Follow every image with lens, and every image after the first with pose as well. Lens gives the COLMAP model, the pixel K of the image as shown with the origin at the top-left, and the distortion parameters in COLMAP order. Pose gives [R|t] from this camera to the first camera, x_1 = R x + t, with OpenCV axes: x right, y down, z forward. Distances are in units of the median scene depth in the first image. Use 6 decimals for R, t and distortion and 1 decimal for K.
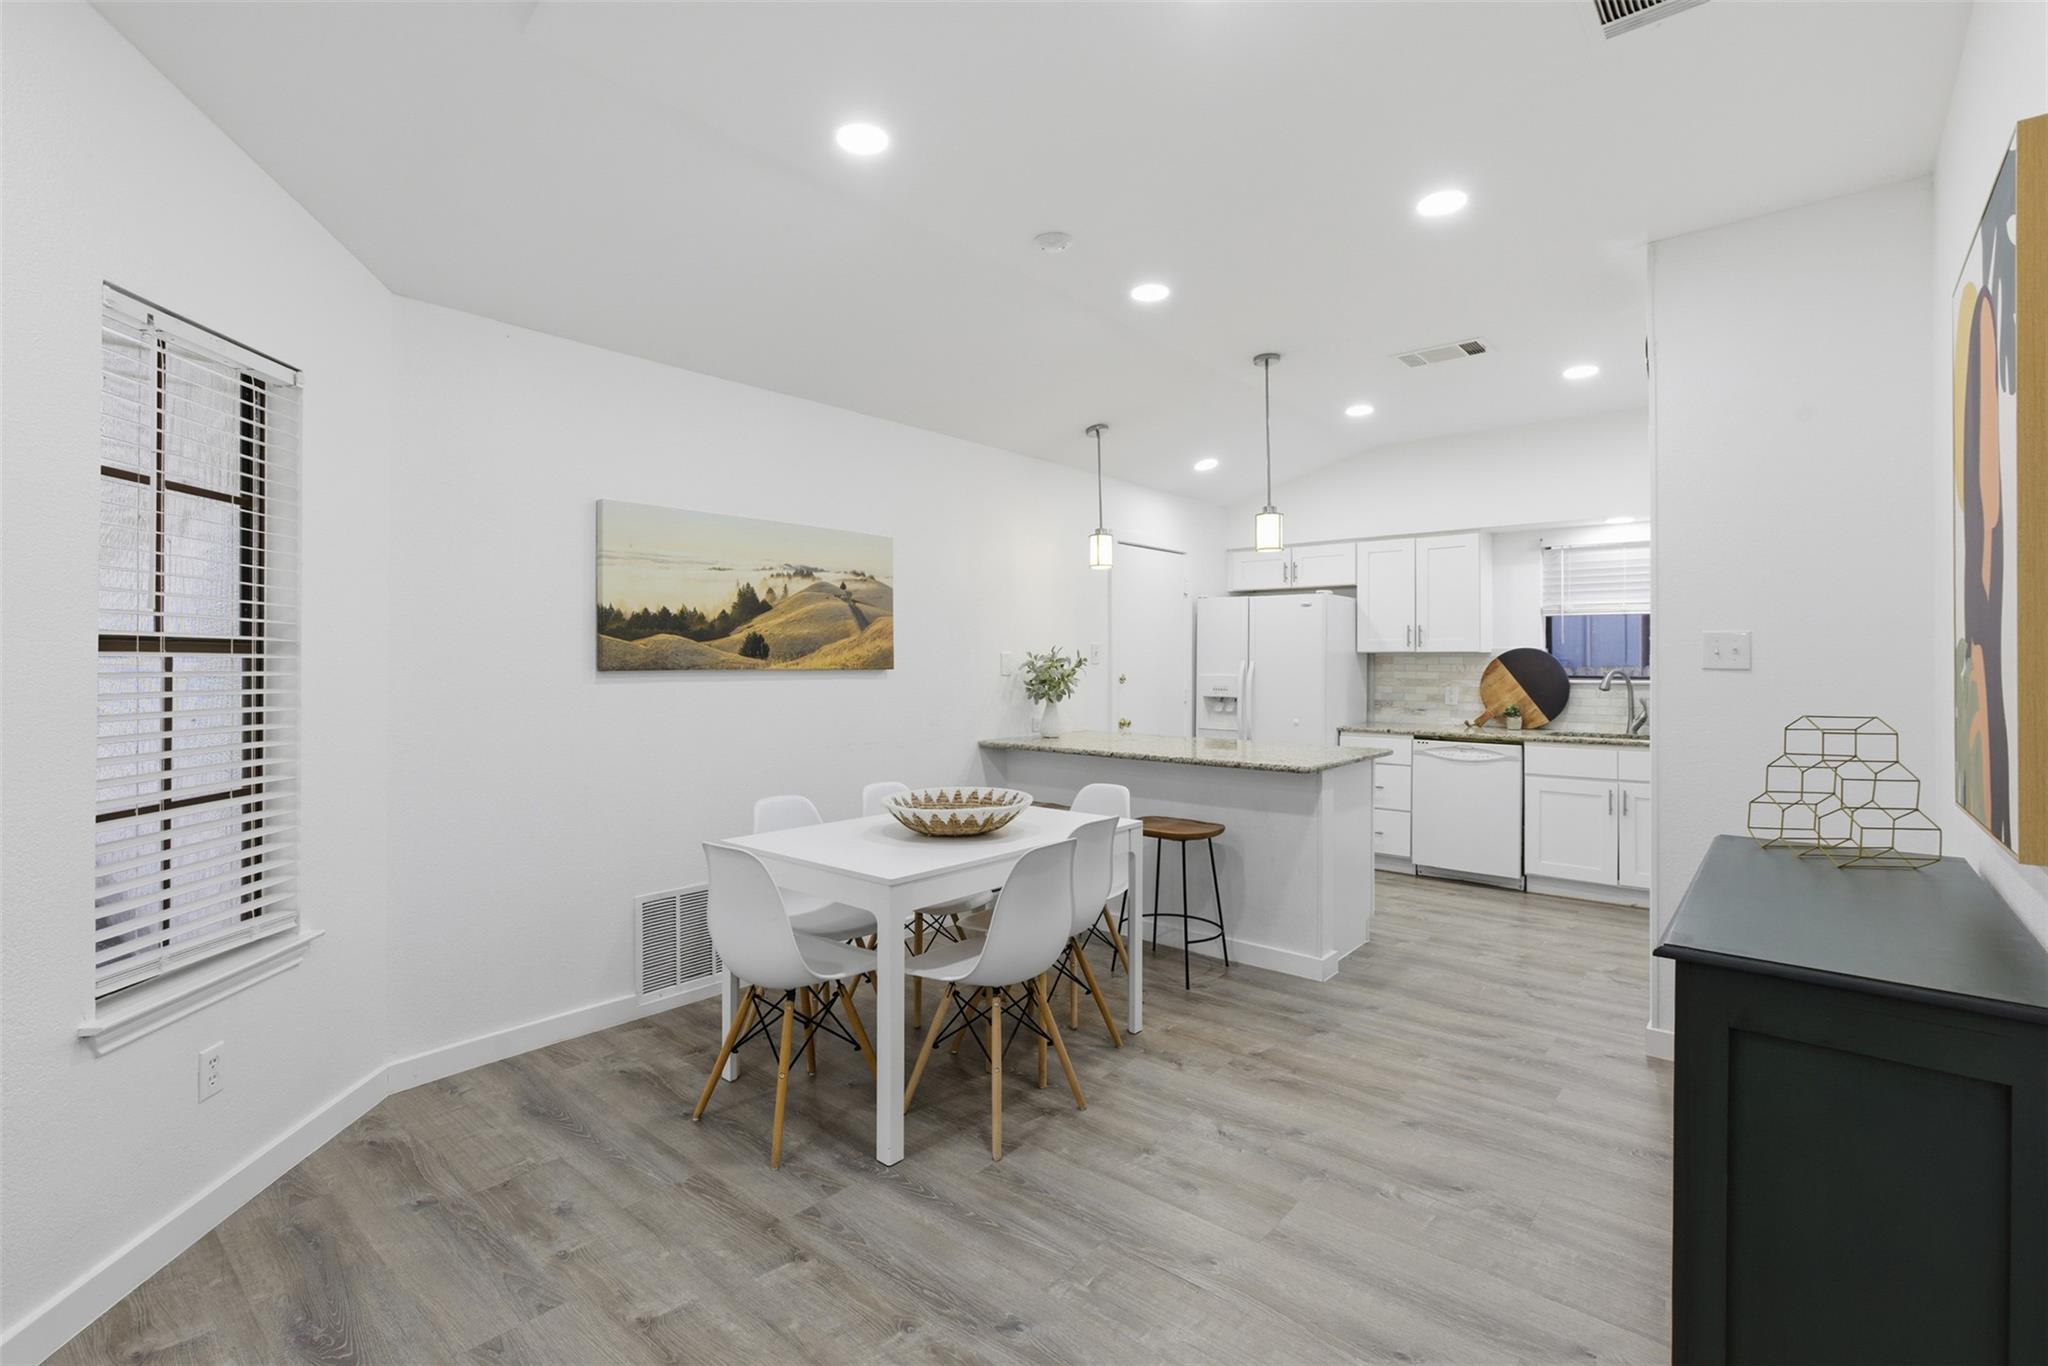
lens RADIAL K [[918.9, 0, 1016.8], [0, 918.9, 663.1], [0, 0, 1]] dist [-0.012569, 0.000177]
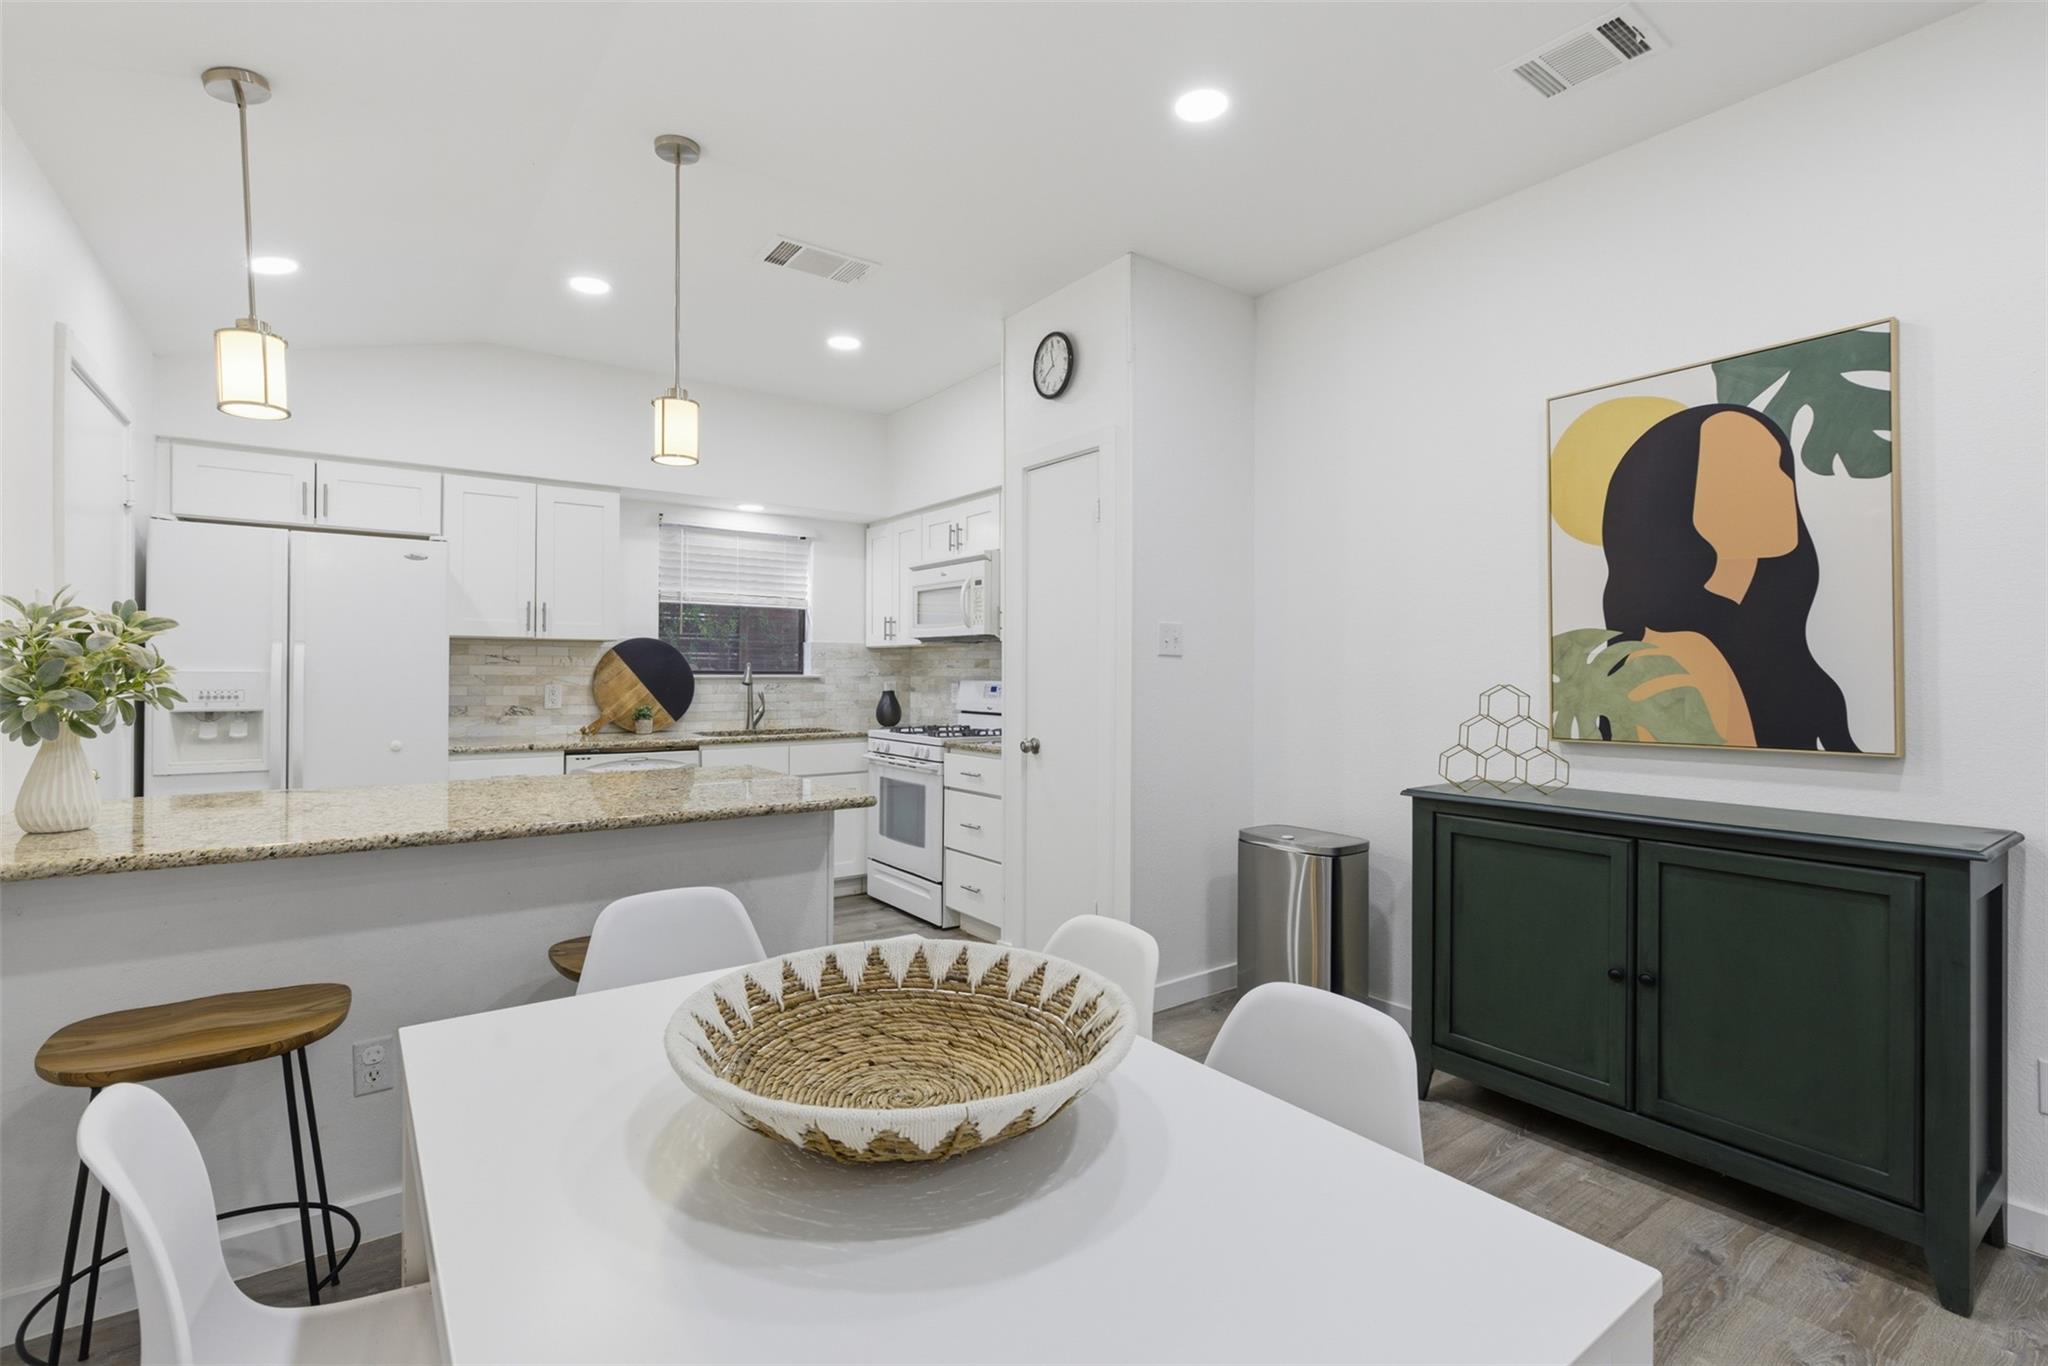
lens RADIAL K [[918.9, 0, 1016.8], [0, 918.9, 663.1], [0, 0, 1]] dist [-0.012569, 0.000177]
pose [[0.224167, 0.008534, 0.974513, -0.203785], [-0.002871, 0.999963, -0.008096, 0.013117], [-0.974547, -0.000983, 0.224183, 0.472986]]
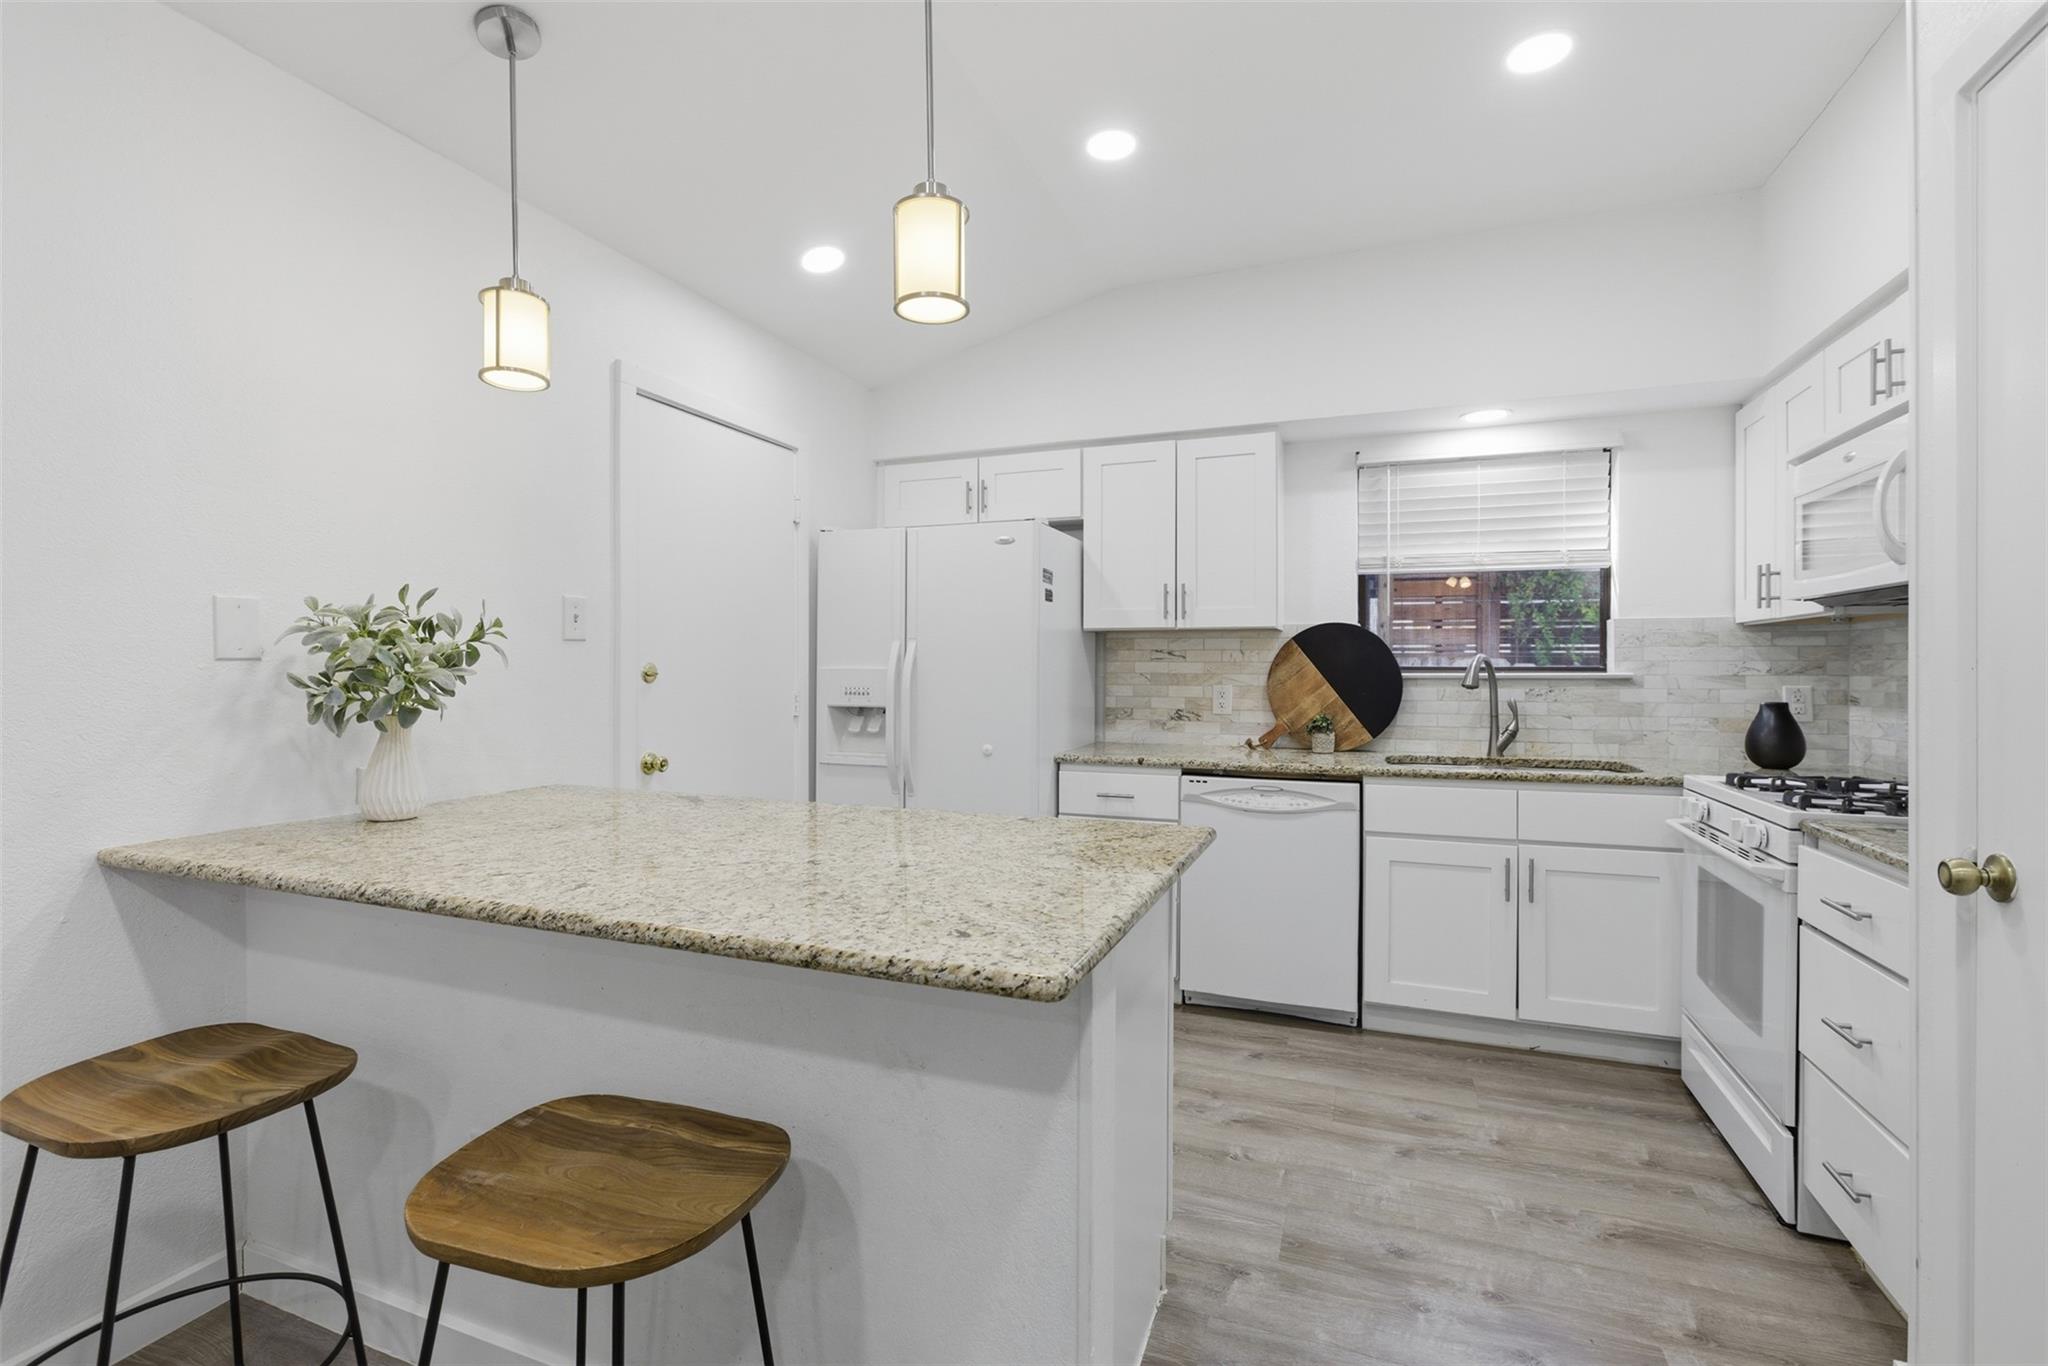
lens RADIAL K [[918.9, 0, 1016.8], [0, 918.9, 663.1], [0, 0, 1]] dist [-0.012569, 0.000177]
pose [[0.942943, 0.001123, 0.332952, 0.138115], [0.001112, 0.999978, -0.006523, 0.015324], [-0.332952, 0.006521, 0.942921, 0.478130]]
